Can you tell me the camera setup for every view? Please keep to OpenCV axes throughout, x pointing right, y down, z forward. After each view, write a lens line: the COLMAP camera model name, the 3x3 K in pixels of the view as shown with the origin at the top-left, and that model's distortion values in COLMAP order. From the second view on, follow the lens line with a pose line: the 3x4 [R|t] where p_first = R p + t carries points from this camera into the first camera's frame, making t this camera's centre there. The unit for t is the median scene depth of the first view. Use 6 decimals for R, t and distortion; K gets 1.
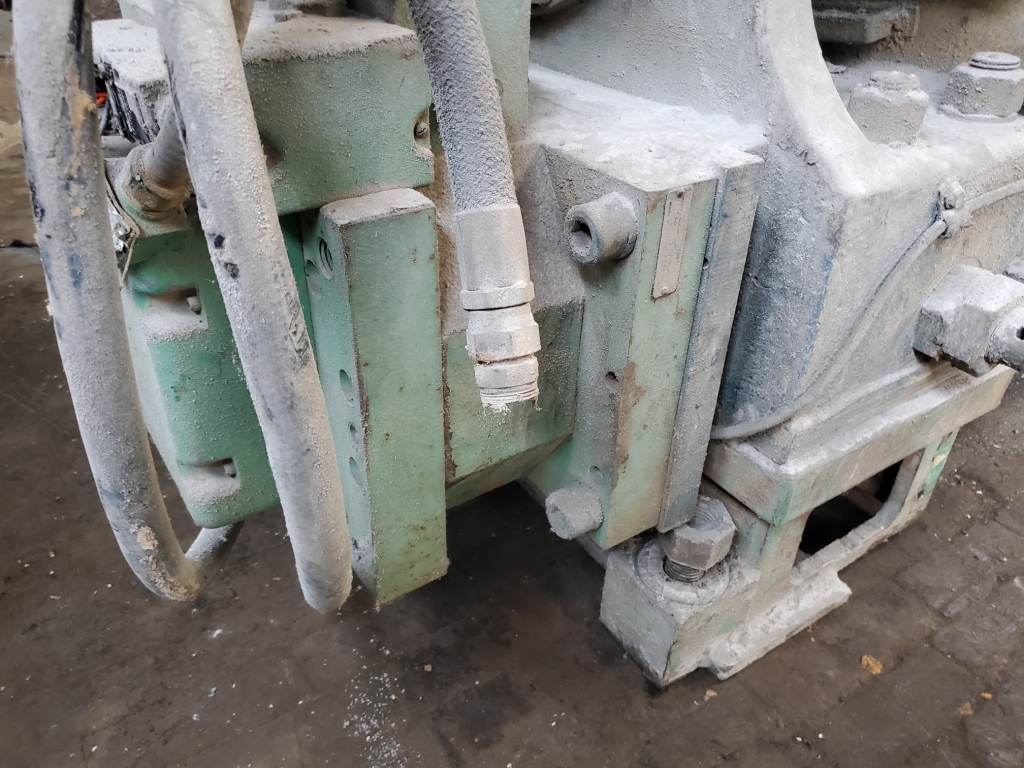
lens RADIAL K [[793.4, 0, 515.8], [0, 793.4, 375.1], [0, 0, 1]] dist [0.027697, -0.014635]
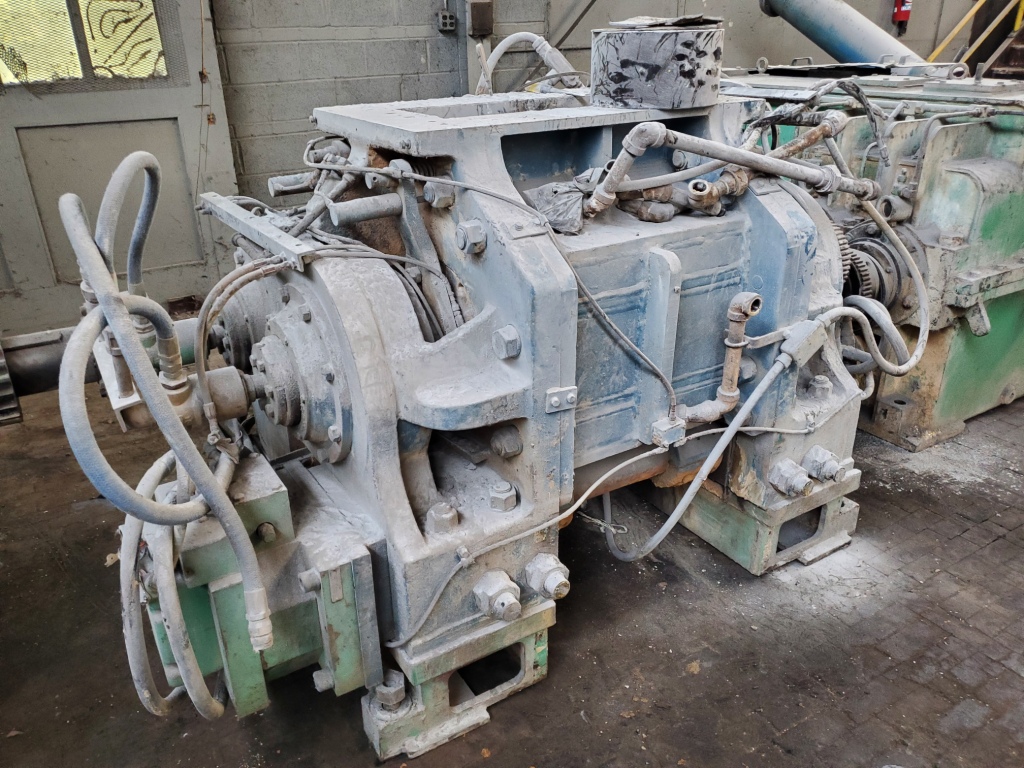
lens RADIAL K [[793.4, 0, 506.2], [0, 793.4, 389.9], [0, 0, 1]] dist [0.027697, -0.014635]
pose [[0.997964, -0.016109, -0.061706, 0.673825], [0.007516, 0.990536, -0.137048, -0.312345], [0.063329, 0.136305, 0.988641, -1.269796]]
